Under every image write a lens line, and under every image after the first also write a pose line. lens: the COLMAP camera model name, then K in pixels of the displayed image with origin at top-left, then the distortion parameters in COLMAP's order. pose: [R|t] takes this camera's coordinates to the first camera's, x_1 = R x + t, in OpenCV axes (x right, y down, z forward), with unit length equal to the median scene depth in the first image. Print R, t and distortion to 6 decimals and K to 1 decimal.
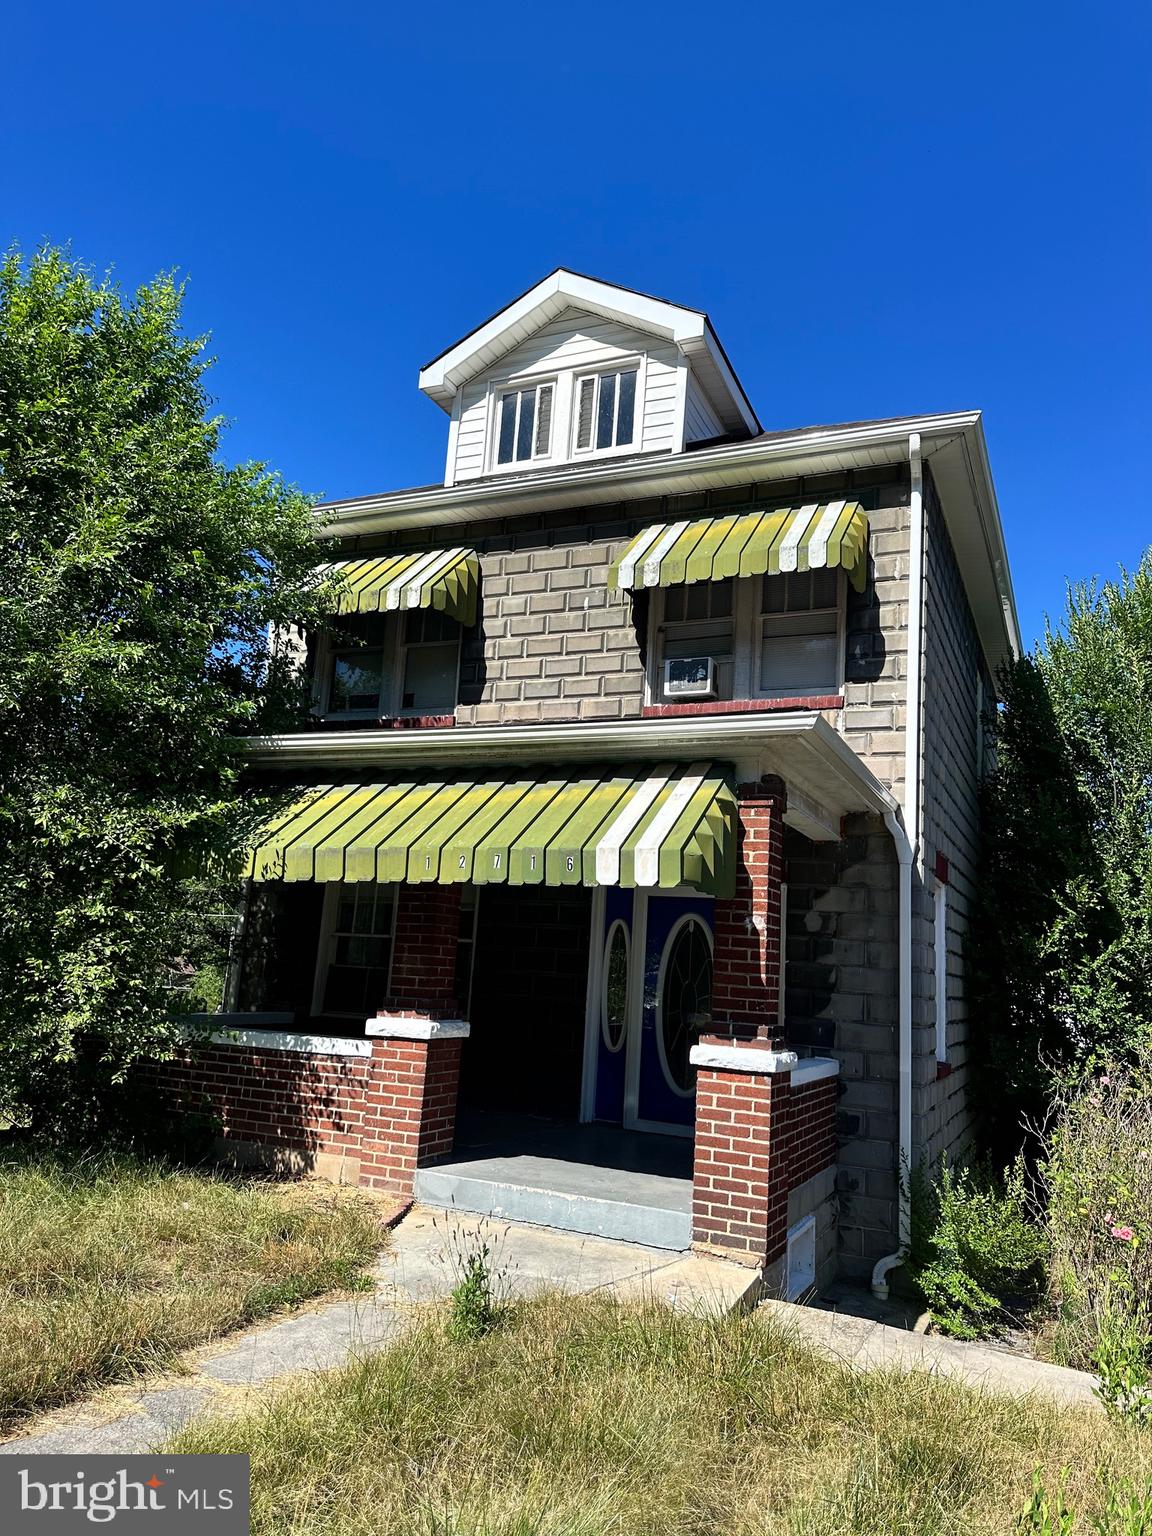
lens RADIAL K [[1104.8, 0, 557.8], [0, 1104.8, 772.1], [0, 0, 1]] dist [0.153562, -0.191830]
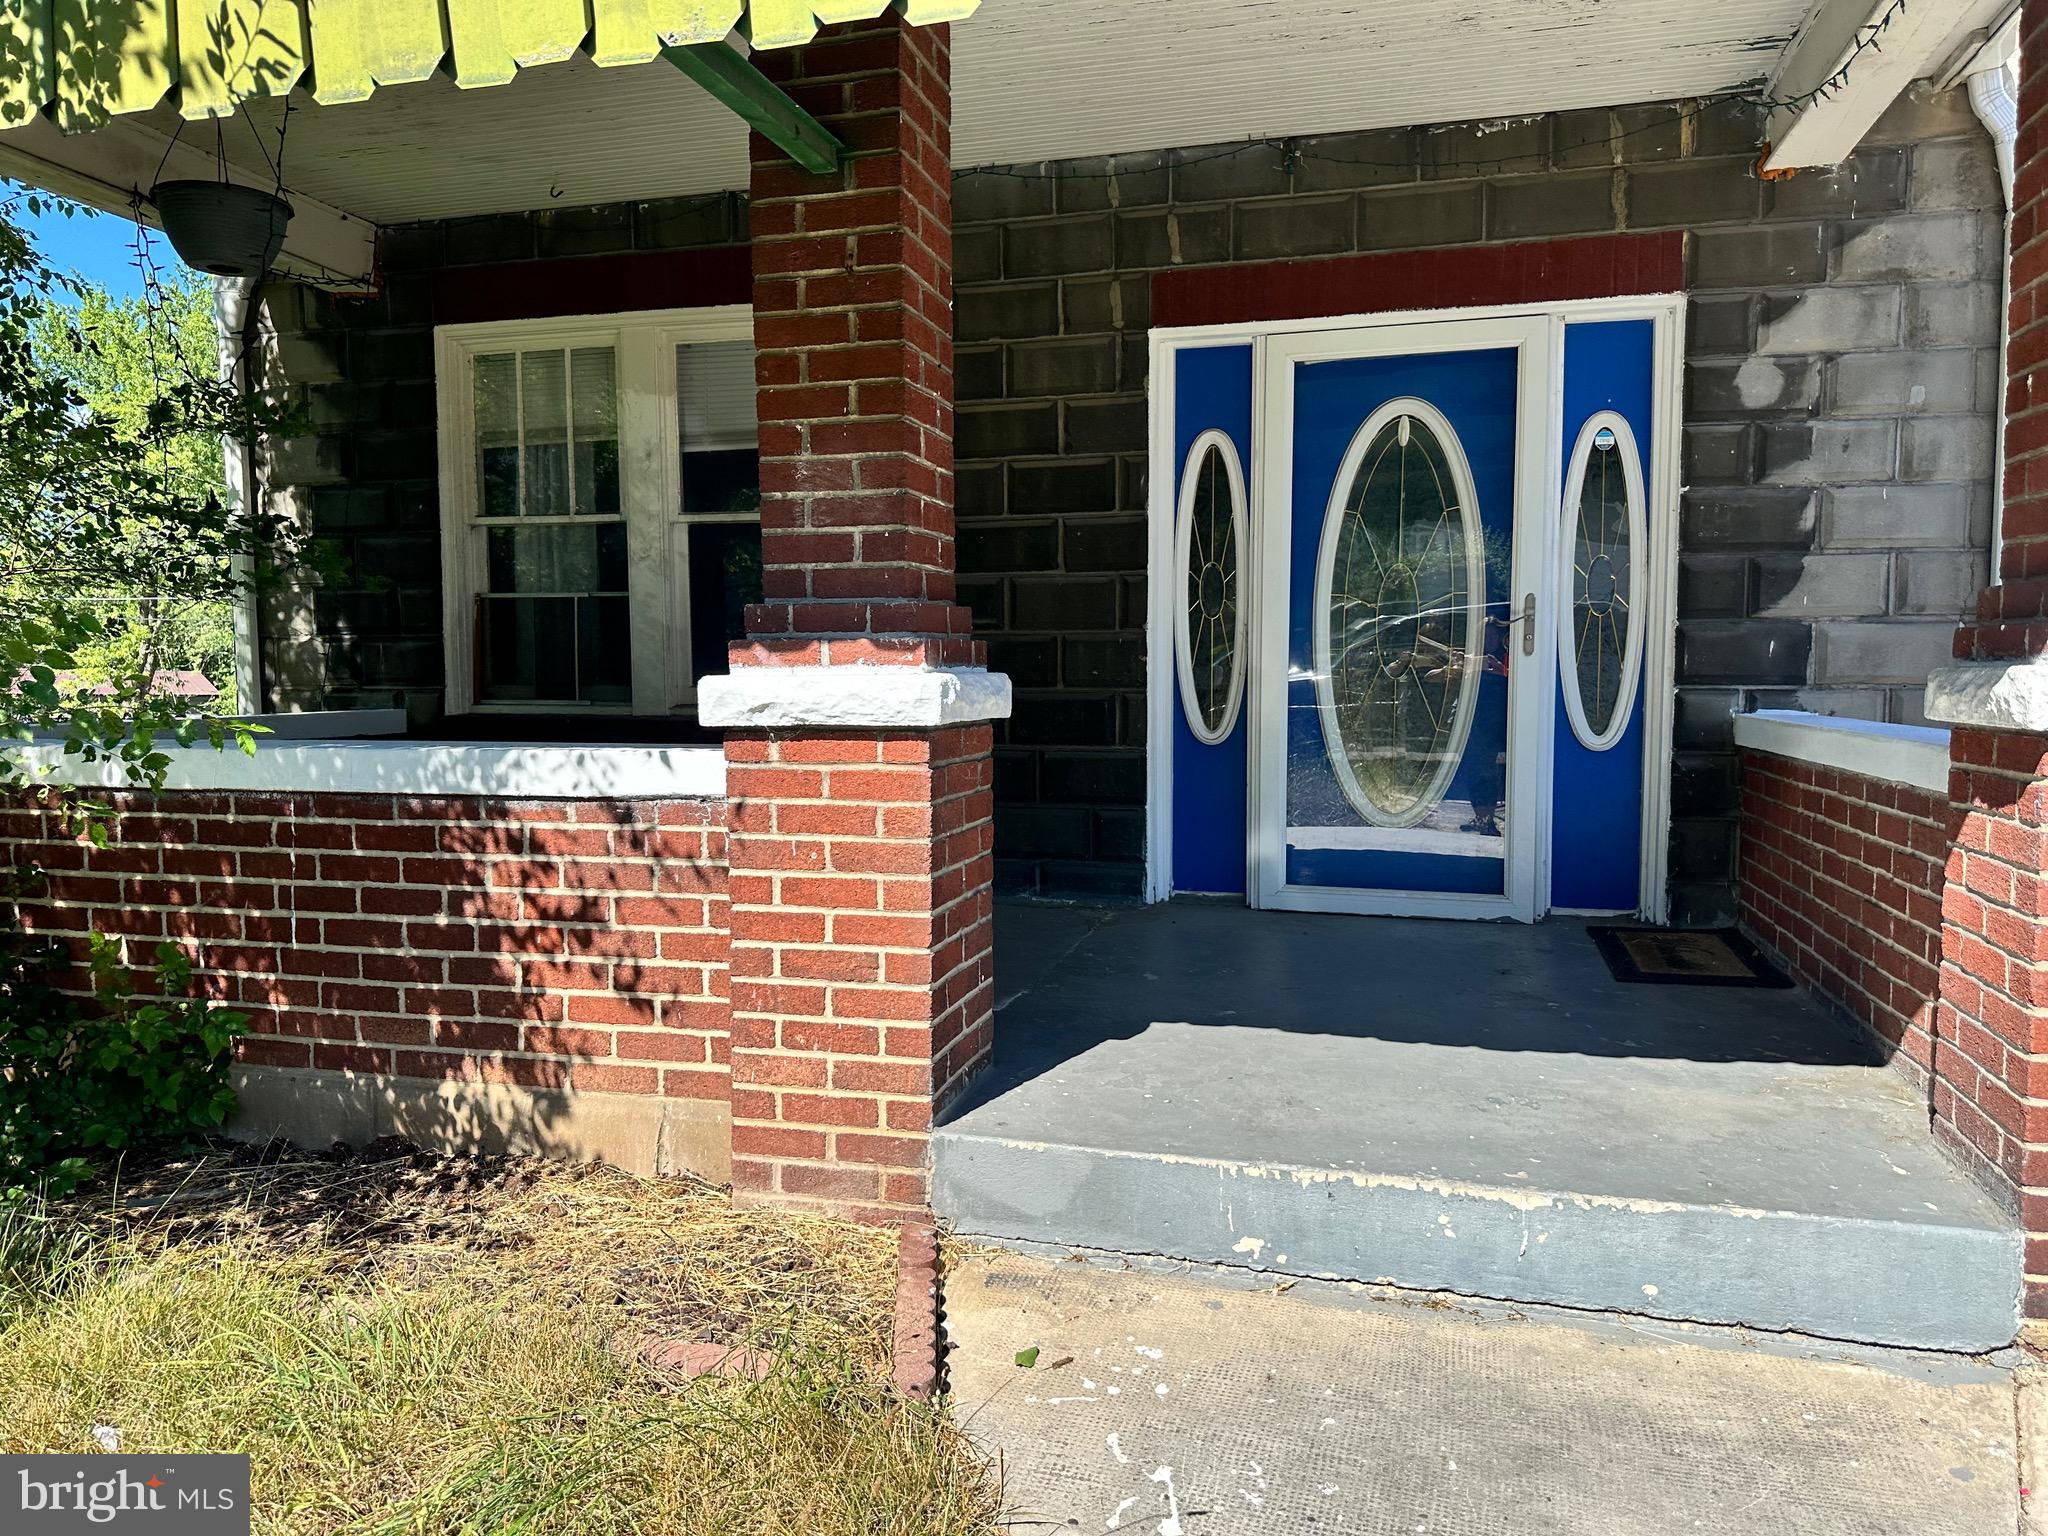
lens RADIAL K [[1473.1, 0, 1021.4], [0, 1473.1, 773.3], [0, 0, 1]] dist [0.153562, -0.191830]
pose [[0.981916, -0.074853, 0.173890, -0.157146], [0.028848, 0.966948, 0.253338, 0.148466], [-0.187106, -0.243741, 0.951621, 0.601489]]
